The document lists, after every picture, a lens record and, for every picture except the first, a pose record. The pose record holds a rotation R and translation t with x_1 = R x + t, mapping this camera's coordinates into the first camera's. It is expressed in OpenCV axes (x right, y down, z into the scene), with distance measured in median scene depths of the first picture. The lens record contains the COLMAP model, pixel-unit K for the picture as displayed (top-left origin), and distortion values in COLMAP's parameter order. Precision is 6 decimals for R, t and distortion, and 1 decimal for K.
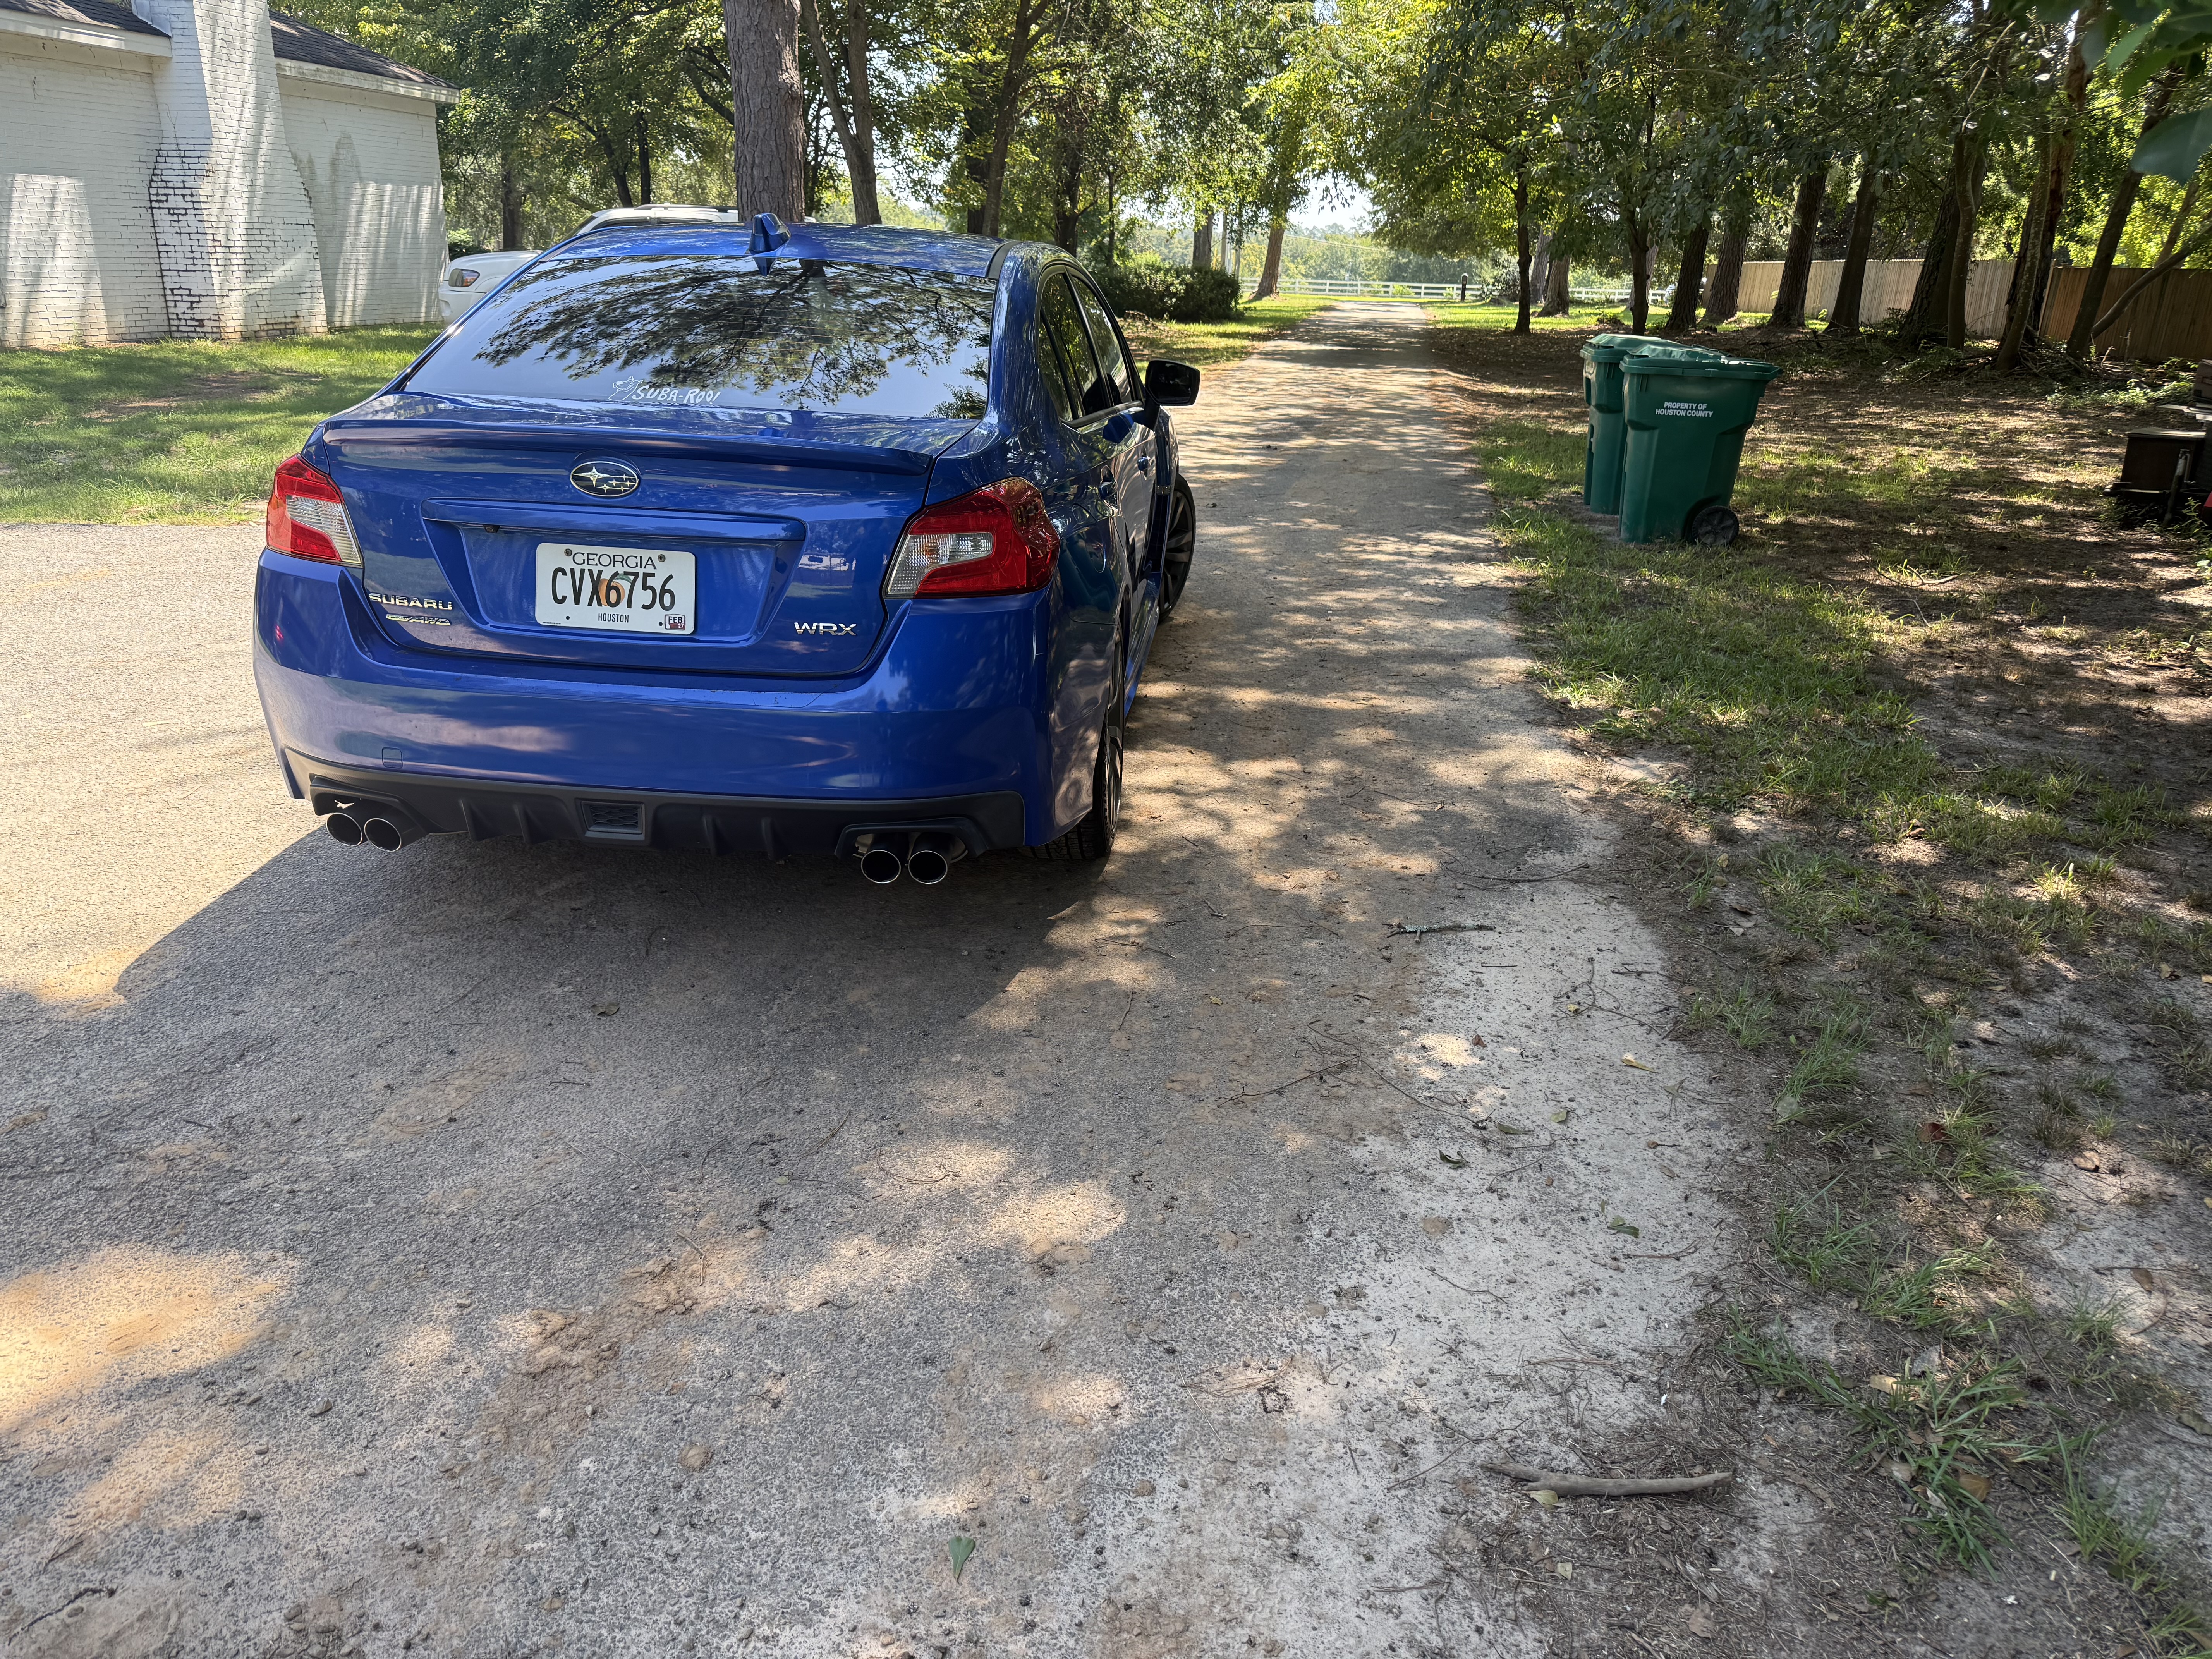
lens RADIAL K [[1560.9, 0, 1106.0], [0, 1560.9, 829.5], [0, 0, 1]] dist [0.048234, -0.004316]
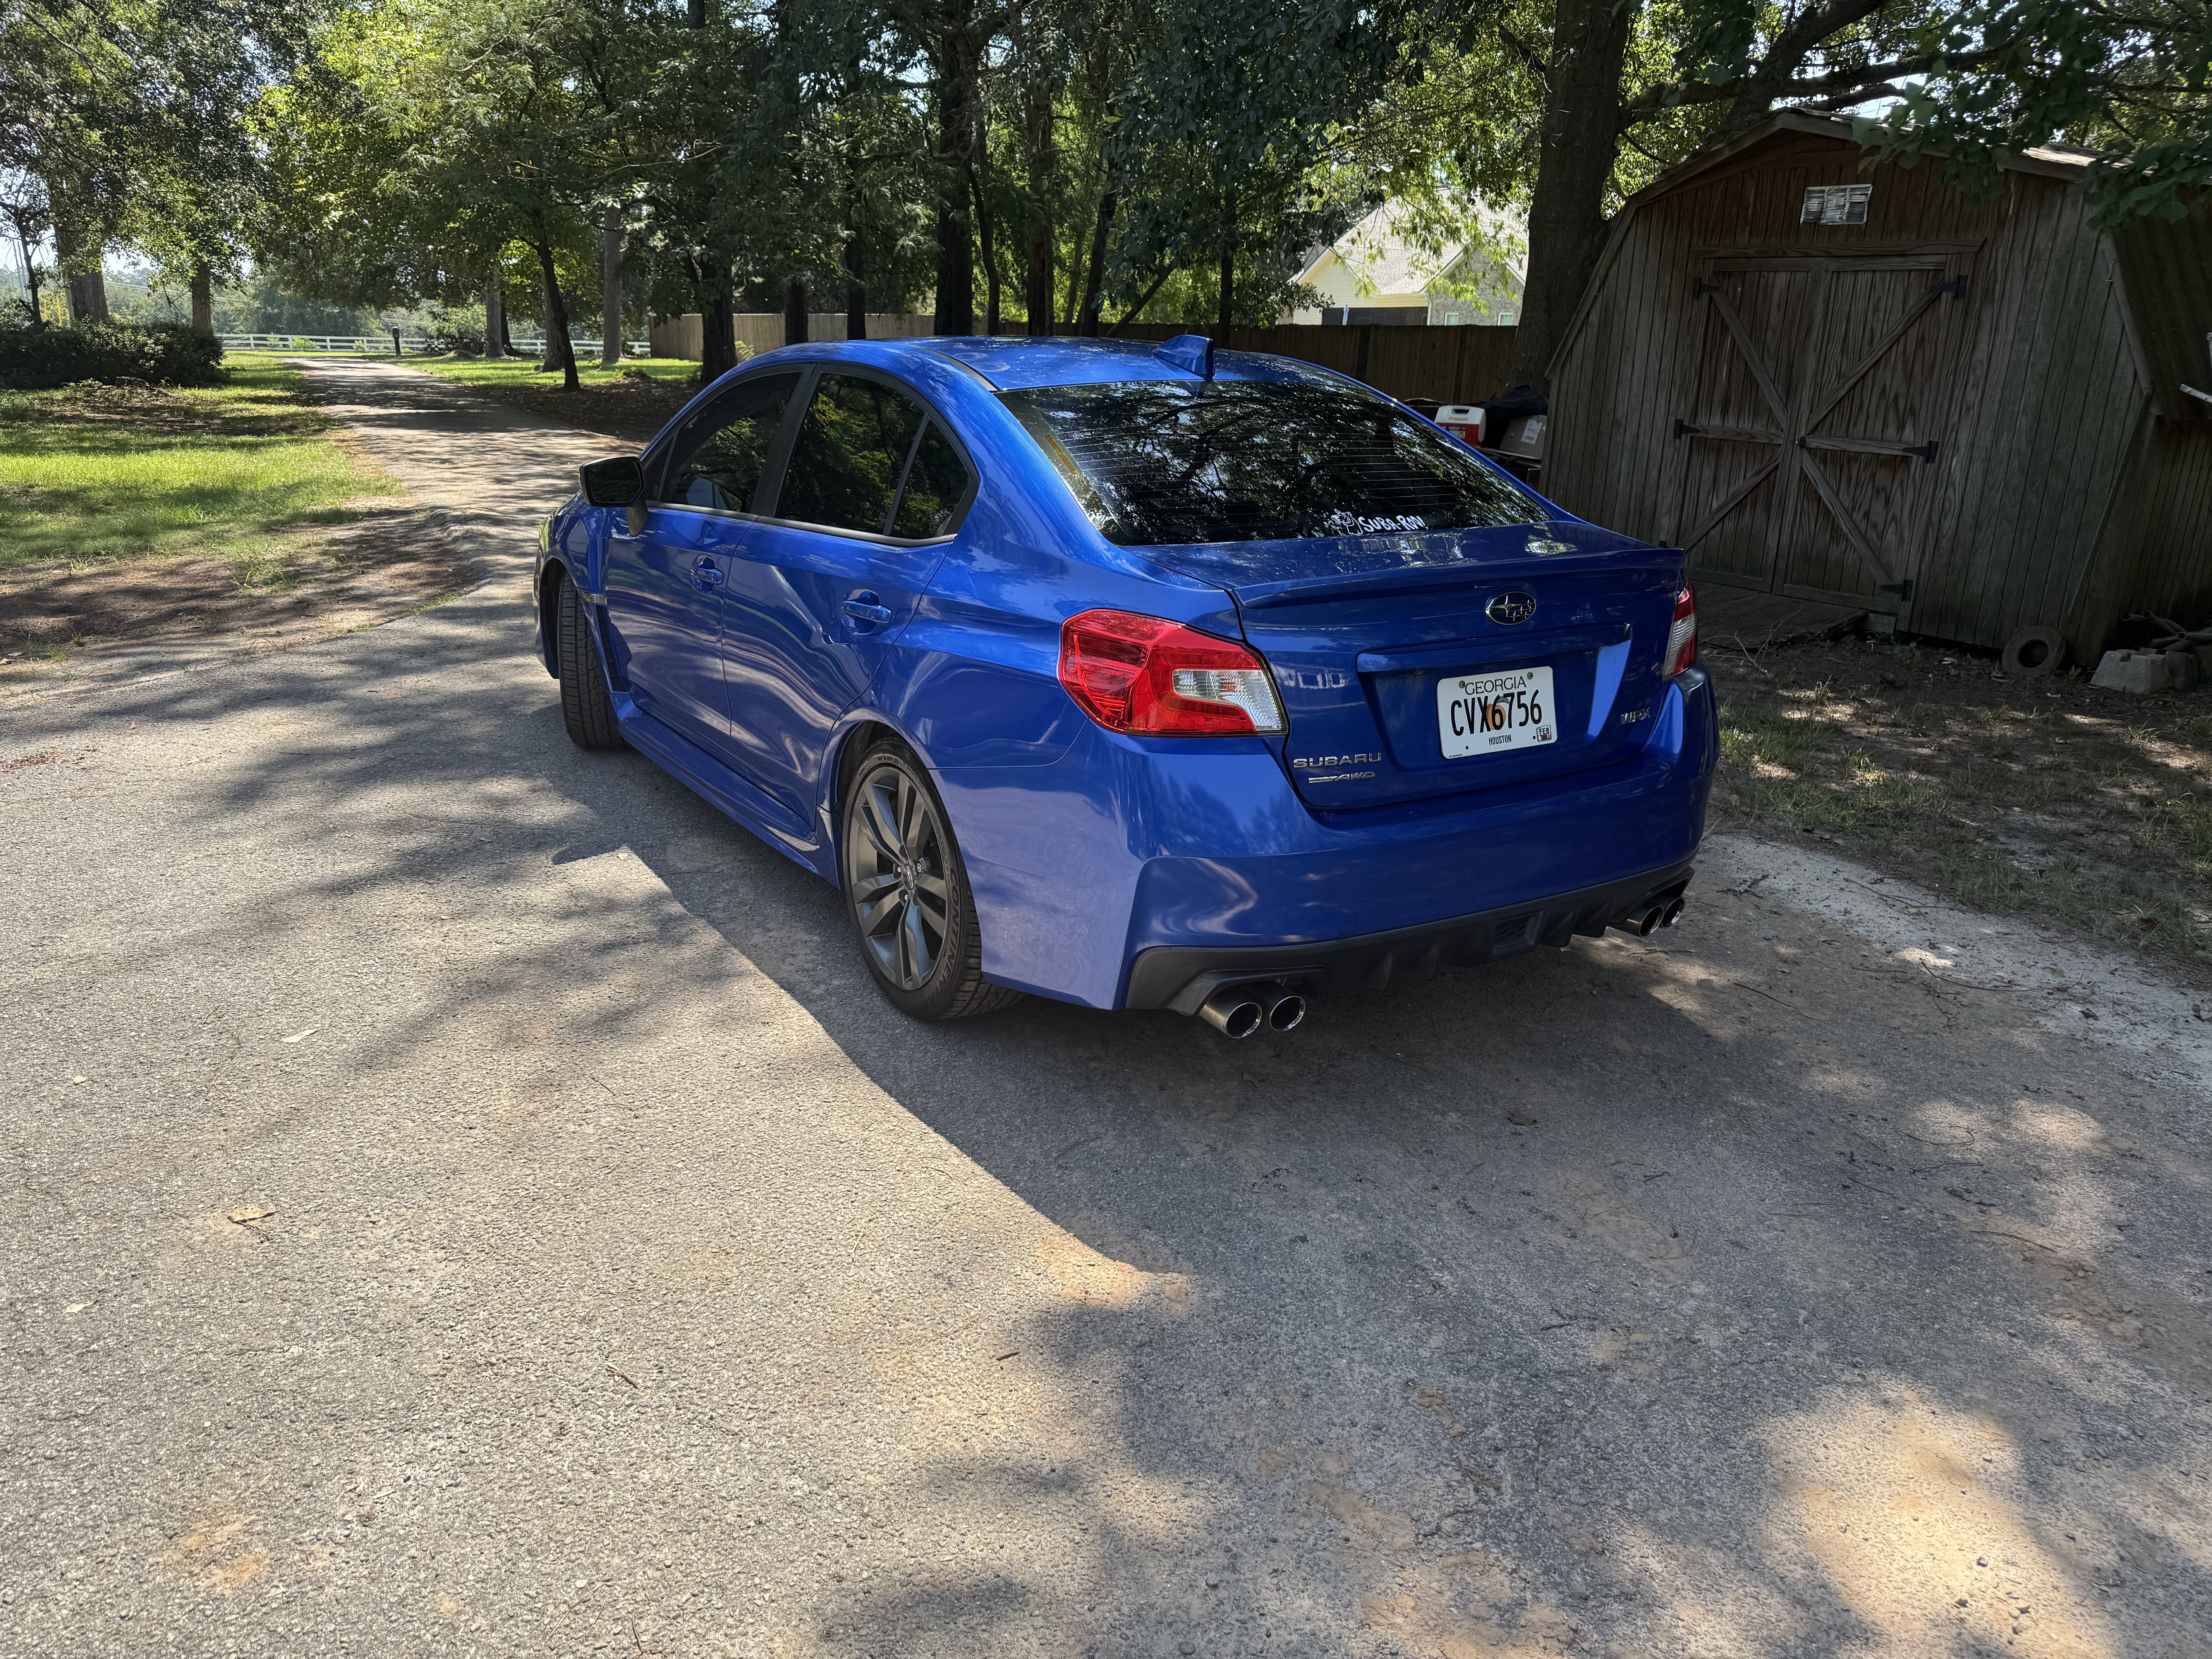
lens RADIAL K [[1591.6, 0, 1089.7], [0, 1591.6, 786.5], [0, 0, 1]] dist [0.008717, -0.004562]
pose [[0.785870, -0.181377, 0.591194, -1.151131], [0.213405, 0.976833, 0.016012, -0.179481], [-0.580401, 0.113581, 0.806371, 0.318223]]
